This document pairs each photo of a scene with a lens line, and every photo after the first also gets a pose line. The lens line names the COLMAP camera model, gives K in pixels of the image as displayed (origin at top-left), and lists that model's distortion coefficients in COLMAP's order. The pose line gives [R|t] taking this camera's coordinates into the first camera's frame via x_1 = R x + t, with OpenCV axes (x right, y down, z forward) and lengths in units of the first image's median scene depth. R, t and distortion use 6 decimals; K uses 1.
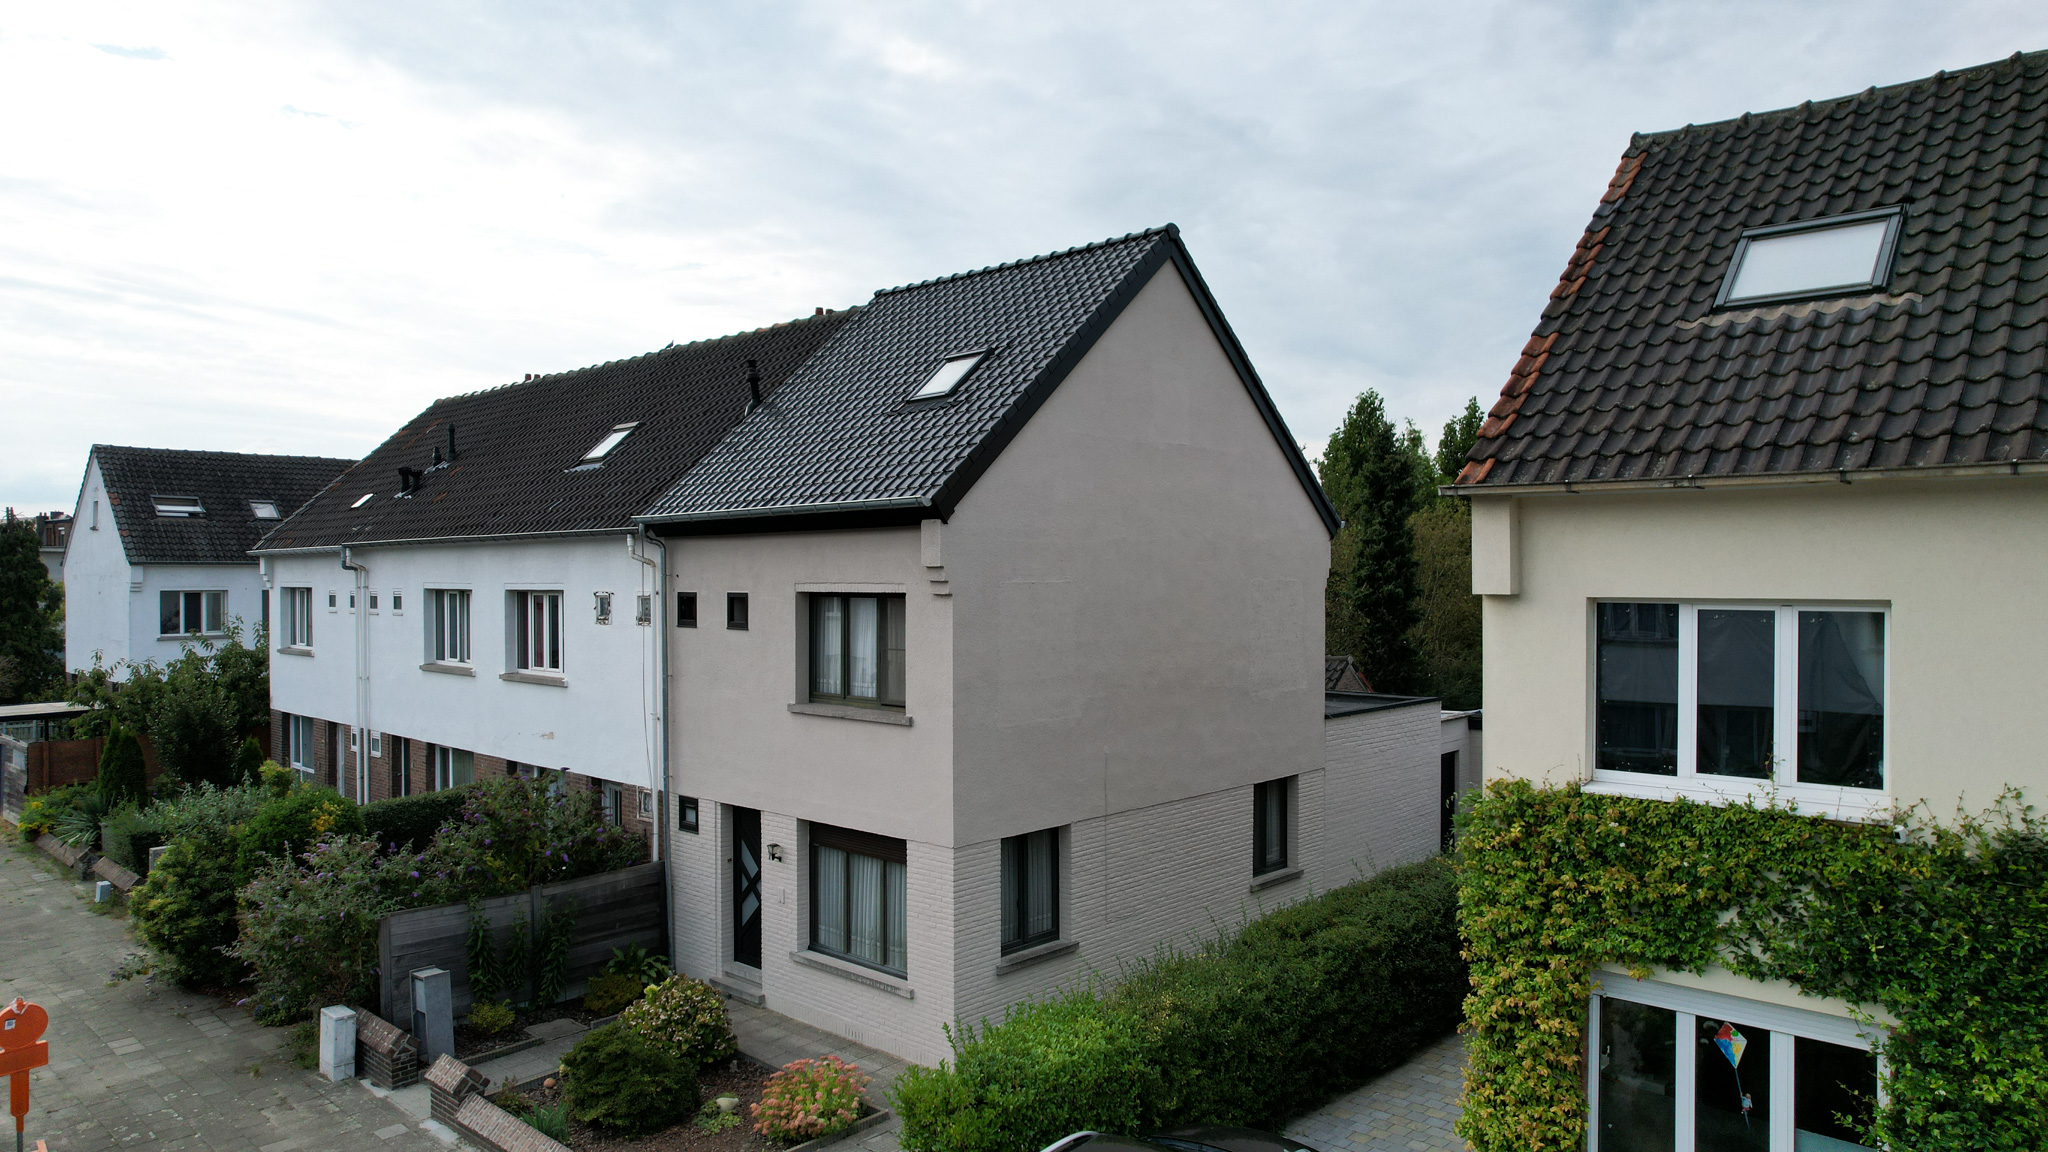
lens RADIAL K [[1331.0, 0, 1024.0], [0, 1331.0, 576.0], [0, 0, 1]] dist [-0.112835, 0.101115]
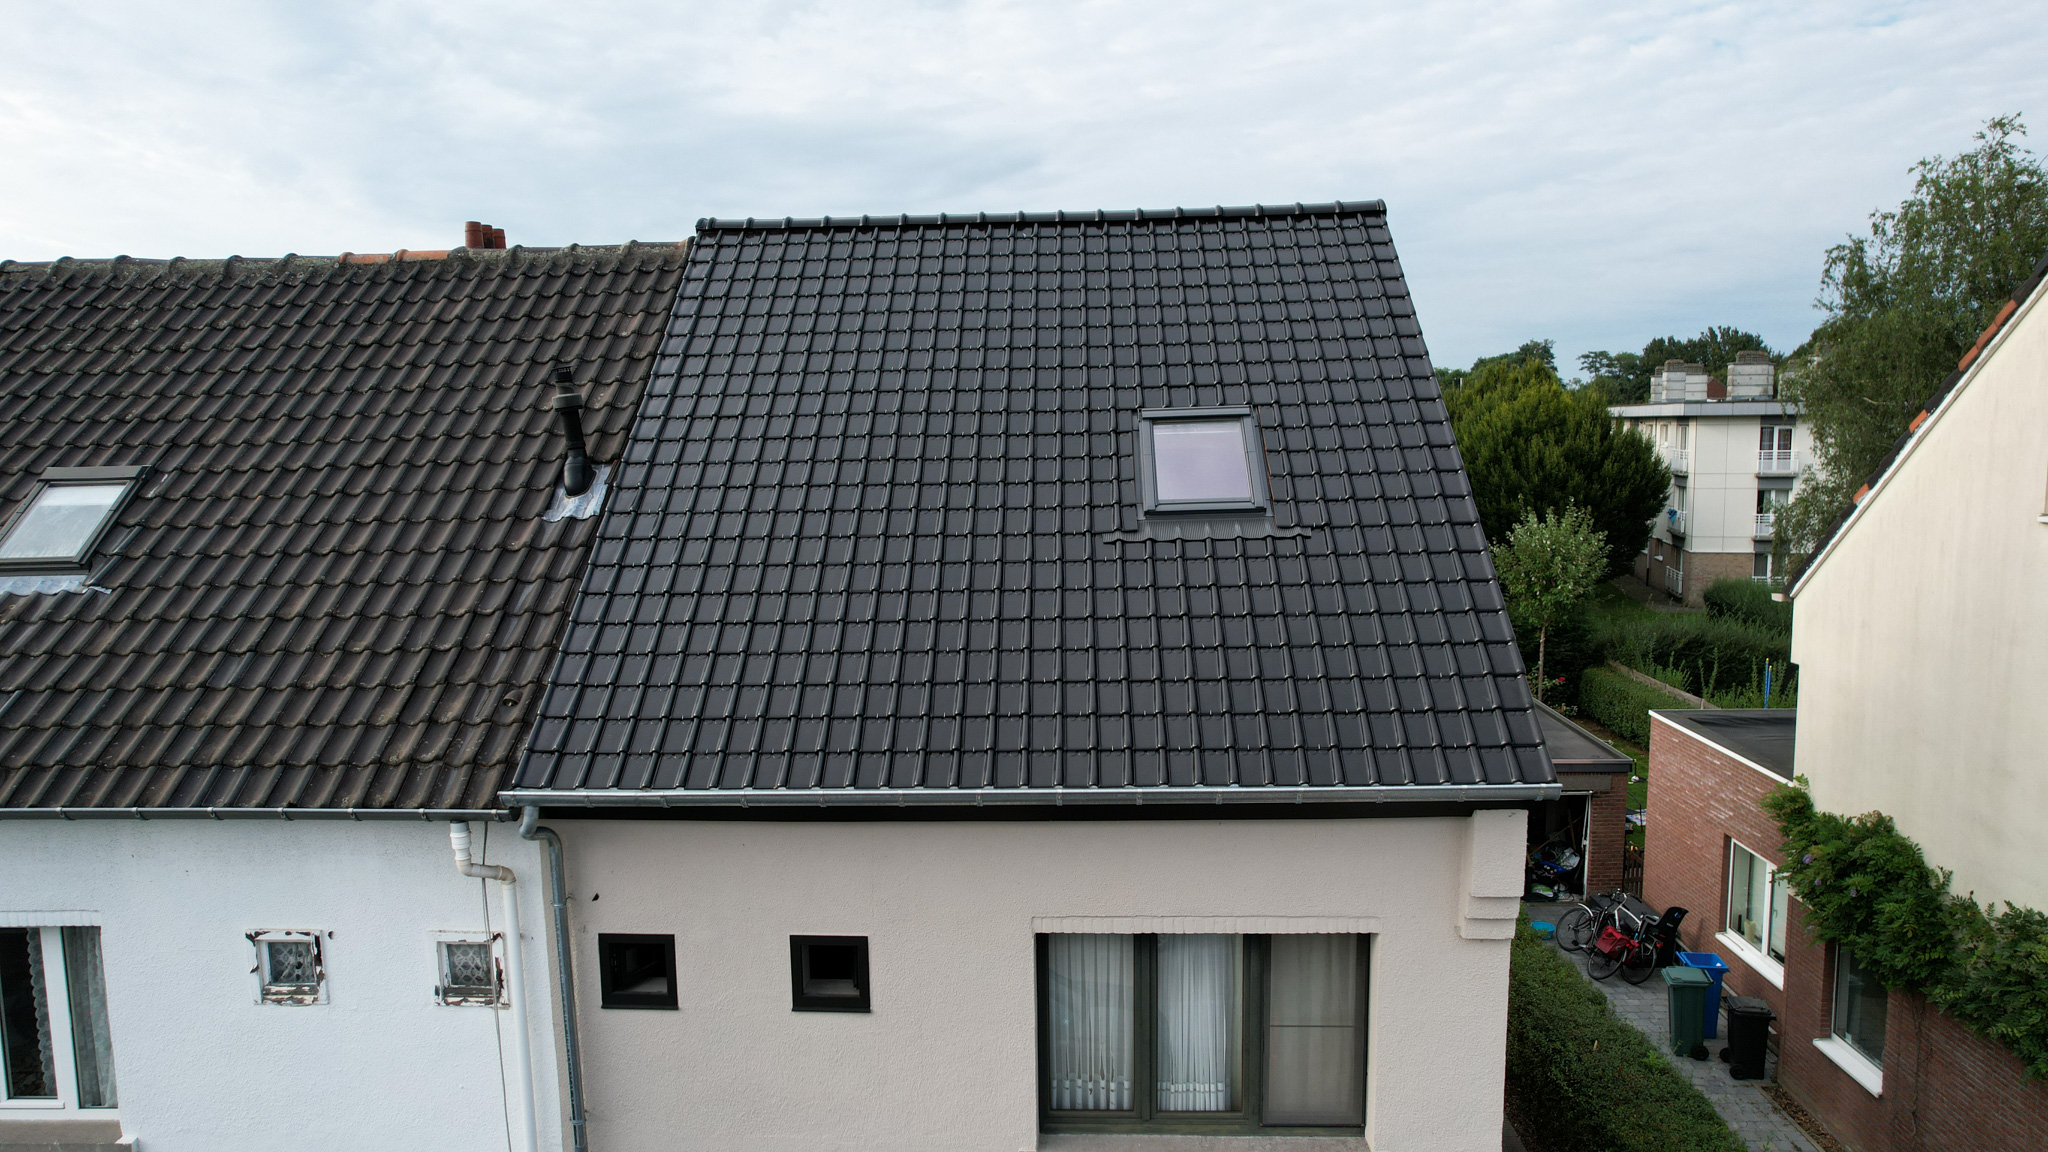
lens RADIAL K [[1331.0, 0, 1024.0], [0, 1331.0, 576.0], [0, 0, 1]] dist [-0.112835, 0.101115]
pose [[0.763869, -0.084656, 0.639795, -0.439528], [0.014610, 0.993374, 0.113998, -0.159844], [-0.645206, -0.077732, 0.760044, 0.609720]]
